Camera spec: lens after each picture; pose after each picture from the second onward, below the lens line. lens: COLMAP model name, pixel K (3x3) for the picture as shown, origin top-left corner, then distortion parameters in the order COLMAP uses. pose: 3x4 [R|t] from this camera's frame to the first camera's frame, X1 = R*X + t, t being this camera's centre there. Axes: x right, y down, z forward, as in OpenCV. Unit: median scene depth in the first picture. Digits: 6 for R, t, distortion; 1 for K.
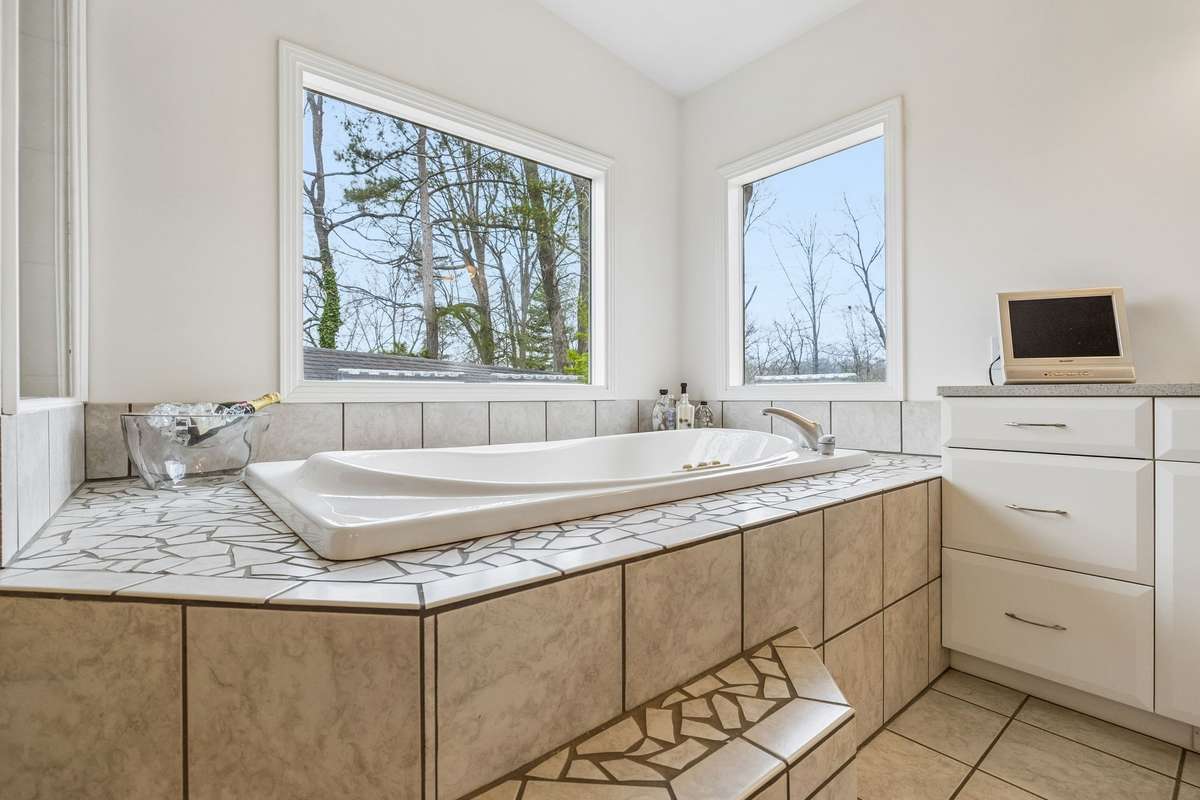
lens RADIAL K [[539.1, 0, 594.4], [0, 539.1, 398.6], [0, 0, 1]] dist [0.002293, -0.000322]
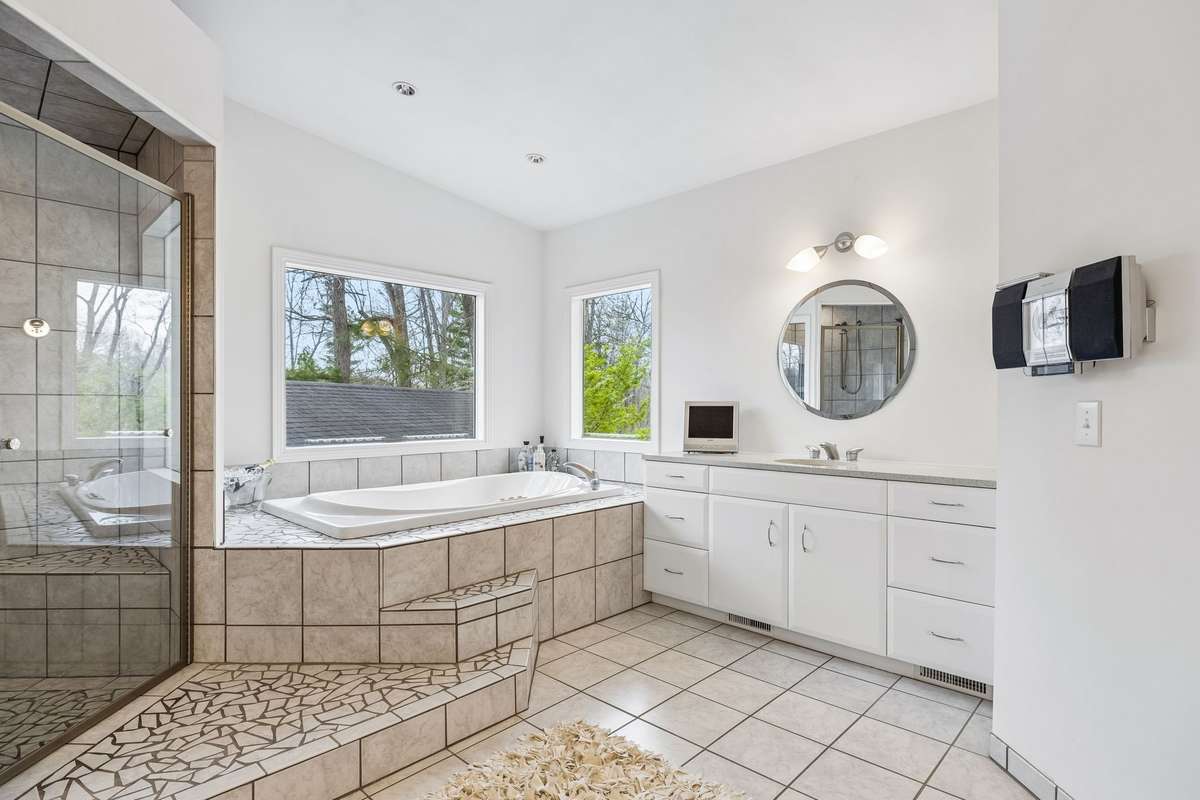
lens RADIAL K [[639.6, 0, 609.5], [0, 639.6, 402.2], [0, 0, 1]] dist [0.005005, 0.001524]
pose [[0.993332, 0.001777, 0.115274, 0.300324], [-0.001782, 0.999998, -0.000062, -0.242238], [-0.115274, -0.000144, 0.993334, -1.450321]]
